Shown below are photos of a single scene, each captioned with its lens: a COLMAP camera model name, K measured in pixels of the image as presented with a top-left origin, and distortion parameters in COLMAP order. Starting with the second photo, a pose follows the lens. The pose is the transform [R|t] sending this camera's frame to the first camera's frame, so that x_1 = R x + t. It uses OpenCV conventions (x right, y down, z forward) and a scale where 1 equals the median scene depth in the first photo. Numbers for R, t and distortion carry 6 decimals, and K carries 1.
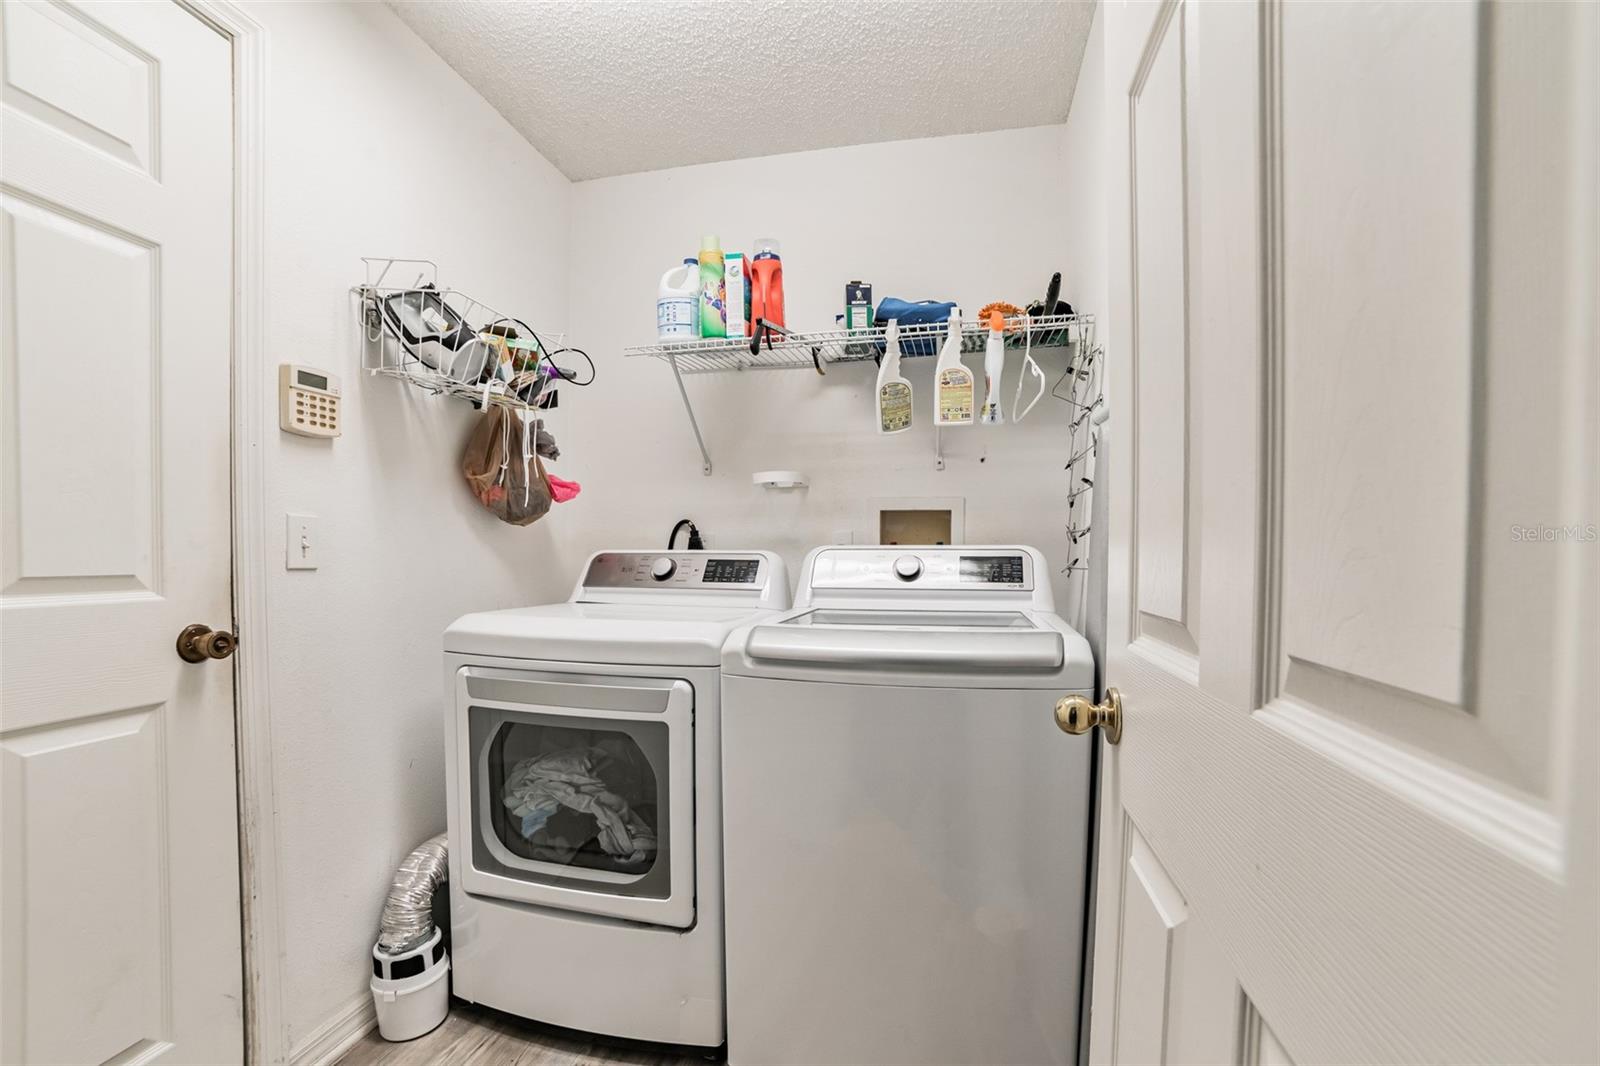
lens RADIAL K [[669.3, 0, 812.7], [0, 669.3, 571.5], [0, 0, 1]] dist [-0.065490, 0.017408]
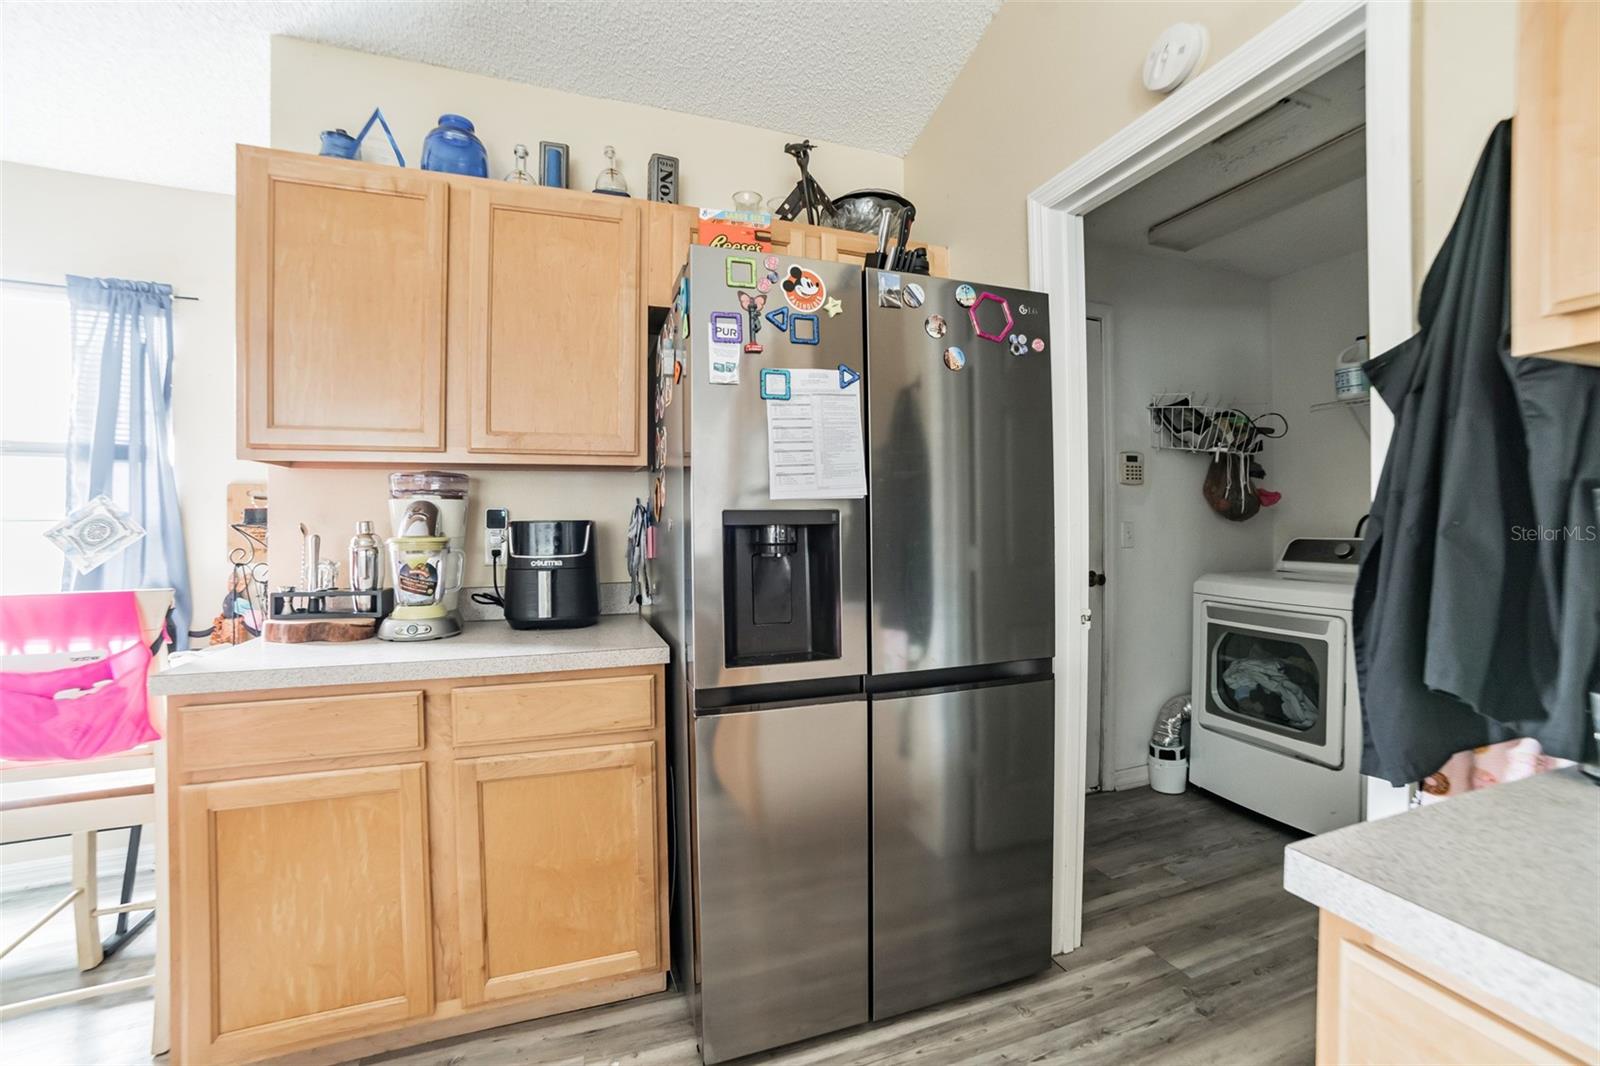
lens RADIAL K [[669.3, 0, 807.0], [0, 669.3, 531.4], [0, 0, 1]] dist [-0.065490, 0.017408]
pose [[0.536922, 0.000690, -0.843632, 0.423625], [-0.015510, 0.999839, -0.009054, -0.018865], [0.843489, 0.017946, 0.536846, -0.940129]]
